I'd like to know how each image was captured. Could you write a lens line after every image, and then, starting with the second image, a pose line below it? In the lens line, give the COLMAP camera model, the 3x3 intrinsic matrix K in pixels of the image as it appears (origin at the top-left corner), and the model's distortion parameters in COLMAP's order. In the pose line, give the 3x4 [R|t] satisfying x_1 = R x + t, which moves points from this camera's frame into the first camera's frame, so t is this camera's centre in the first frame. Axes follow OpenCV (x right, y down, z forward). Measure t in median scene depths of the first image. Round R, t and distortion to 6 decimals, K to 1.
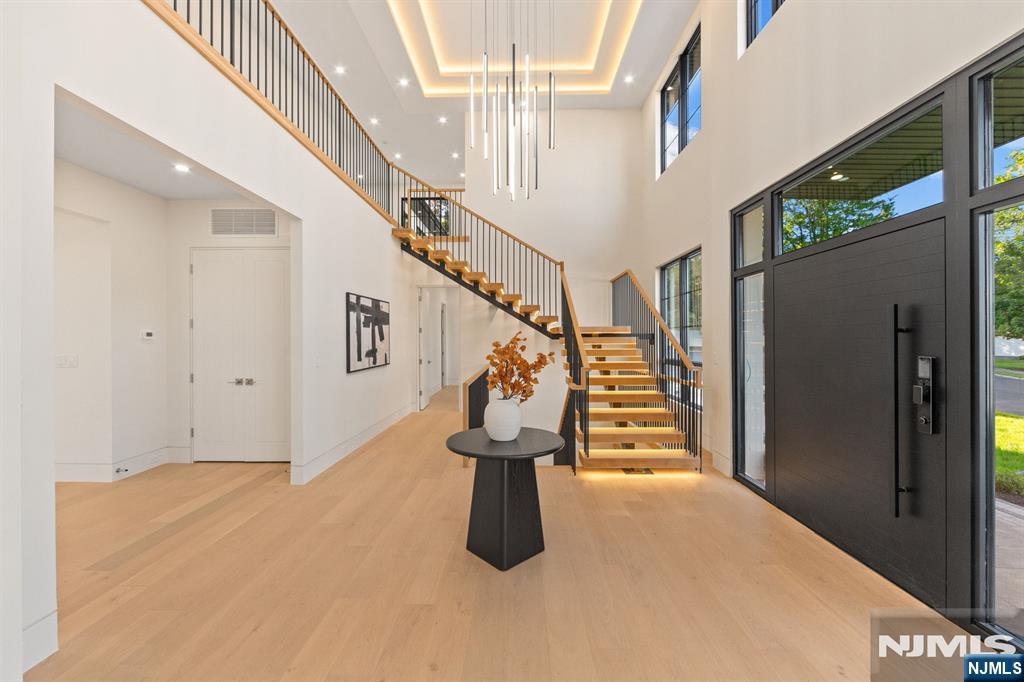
lens RADIAL K [[403.8, 0, 510.1], [0, 403.8, 336.7], [0, 0, 1]] dist [-0.005643, -0.000193]
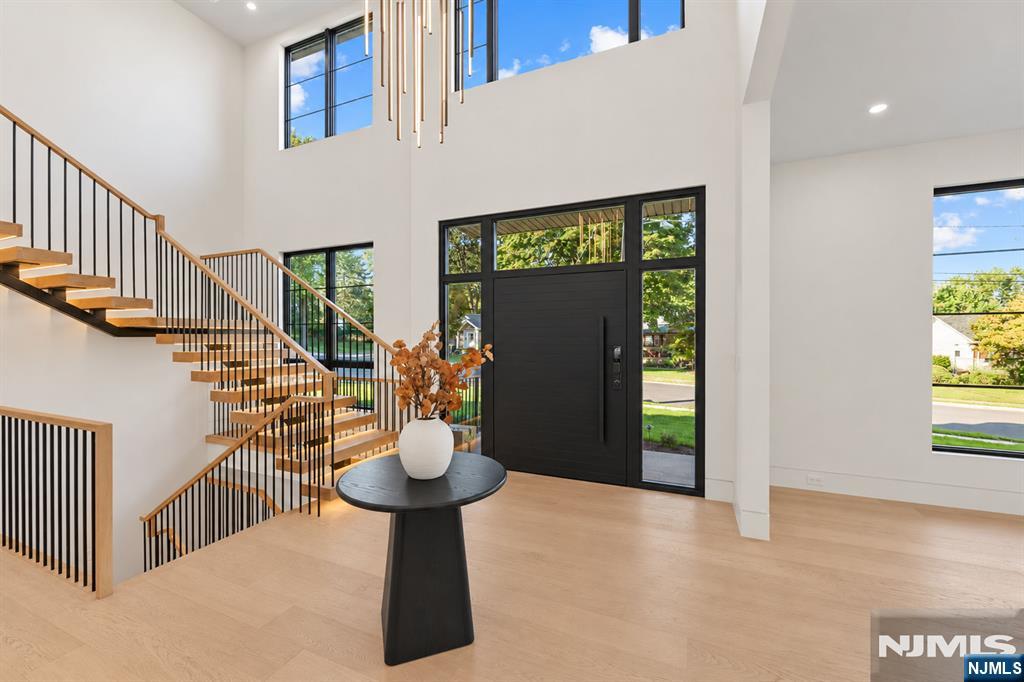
lens RADIAL K [[403.8, 0, 510.1], [0, 403.8, 336.7], [0, 0, 1]] dist [-0.005643, -0.000193]
pose [[0.375212, 0.001610, 0.926937, -0.287000], [-0.003238, 0.999995, -0.000426, 0.005061], [-0.926933, -0.002841, 0.375216, 0.272990]]
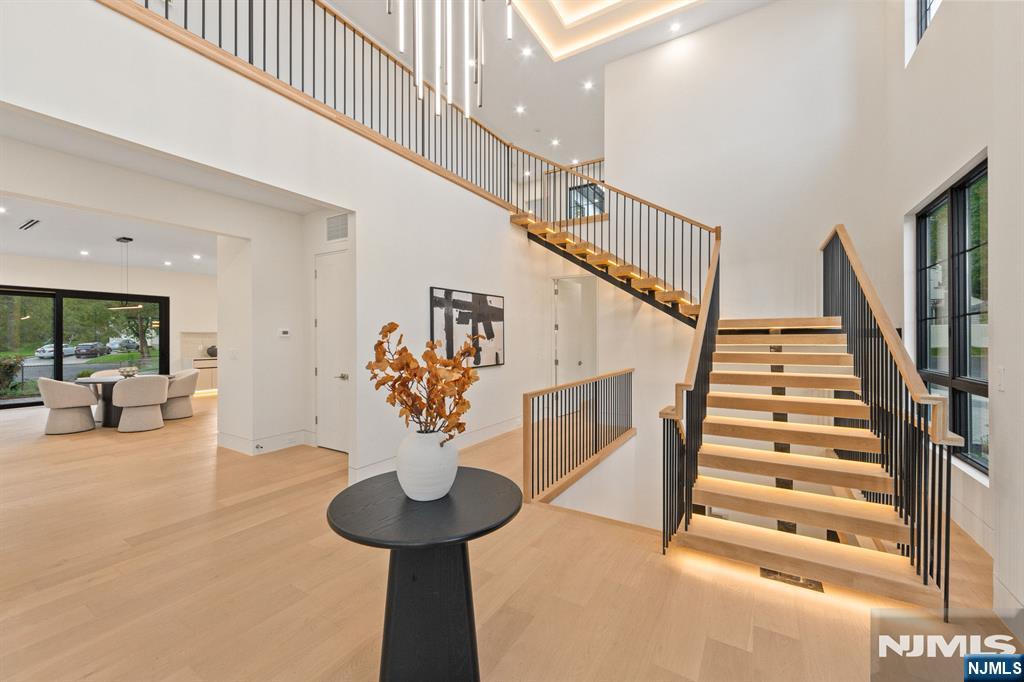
lens RADIAL K [[403.8, 0, 510.1], [0, 403.8, 336.7], [0, 0, 1]] dist [-0.005643, -0.000193]
pose [[0.862956, 0.001775, -0.505275, 0.192342], [0.000576, 0.999990, 0.004496, 0.001275], [0.505278, -0.004171, 0.862946, 0.243797]]
